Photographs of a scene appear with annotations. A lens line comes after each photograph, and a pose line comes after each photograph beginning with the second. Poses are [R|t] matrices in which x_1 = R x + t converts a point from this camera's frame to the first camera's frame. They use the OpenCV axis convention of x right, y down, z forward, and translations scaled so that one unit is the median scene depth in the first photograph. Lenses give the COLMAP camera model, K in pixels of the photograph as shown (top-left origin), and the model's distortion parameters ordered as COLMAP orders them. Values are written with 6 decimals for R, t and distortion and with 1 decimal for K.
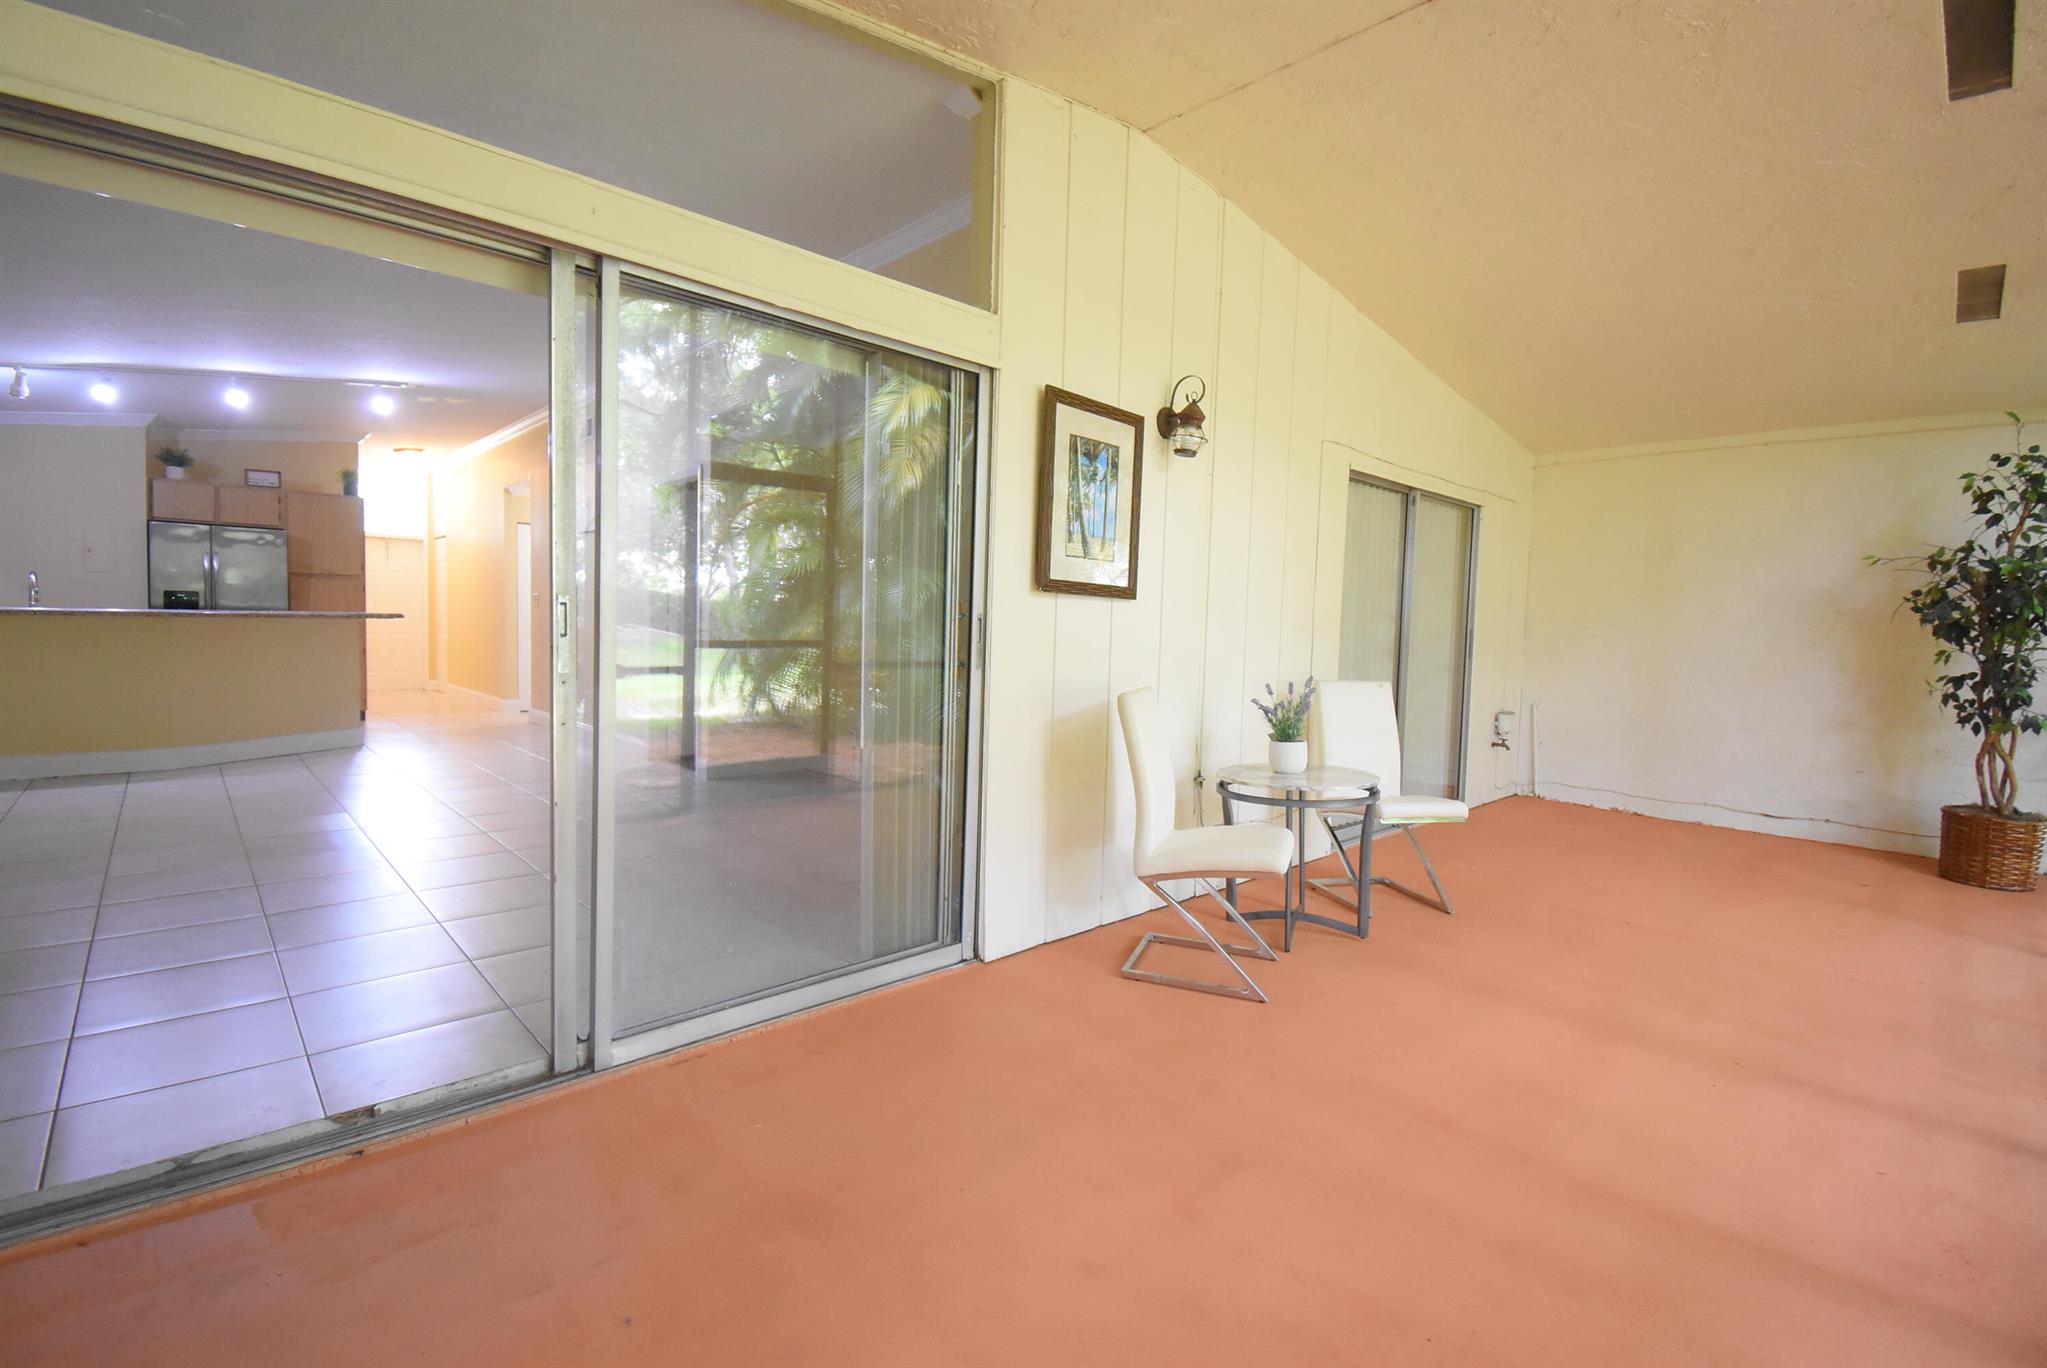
lens RADIAL K [[911.8, 0, 1023.5], [0, 911.8, 684.0], [0, 0, 1]] dist [-0.022459, -0.000482]
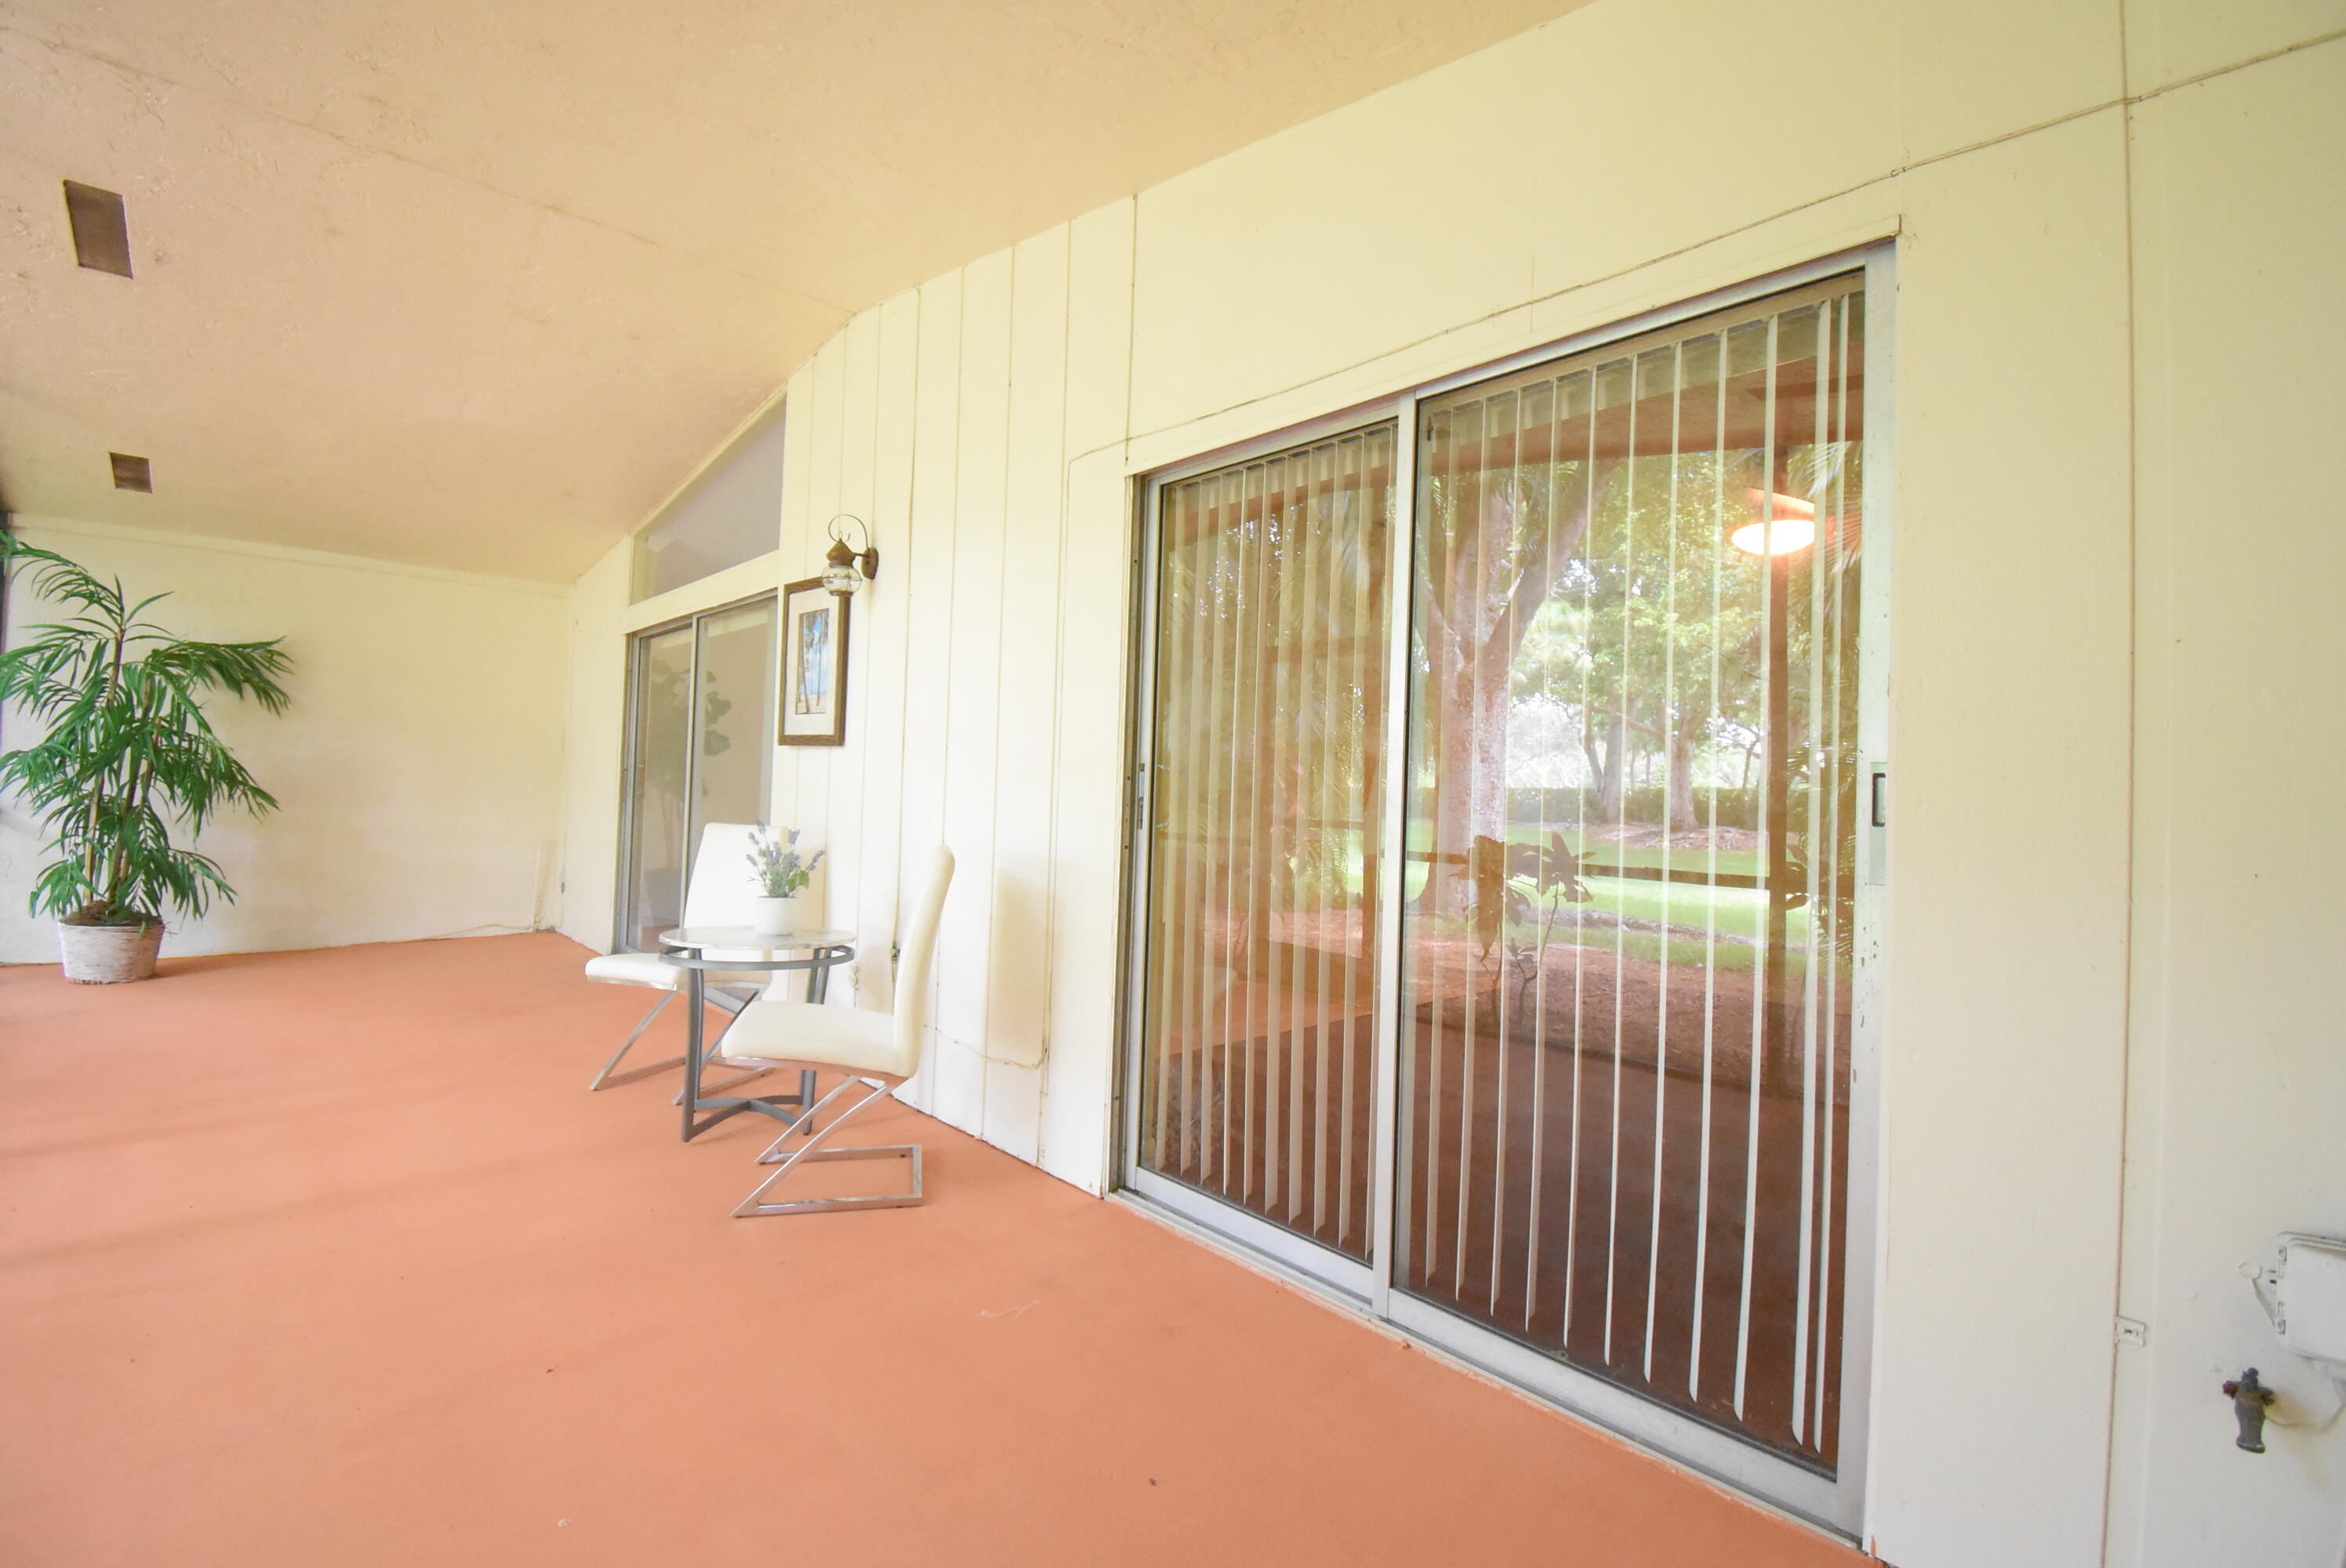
lens RADIAL K [[1044.9, 0, 1173.0], [0, 1044.9, 784.0], [0, 0, 1]] dist [-0.022459, -0.000482]
pose [[-0.001967, -0.033802, -0.999427, 1.337096], [-0.103128, 0.994106, -0.033419, -0.052681], [0.994666, 0.103004, -0.005441, 1.434077]]
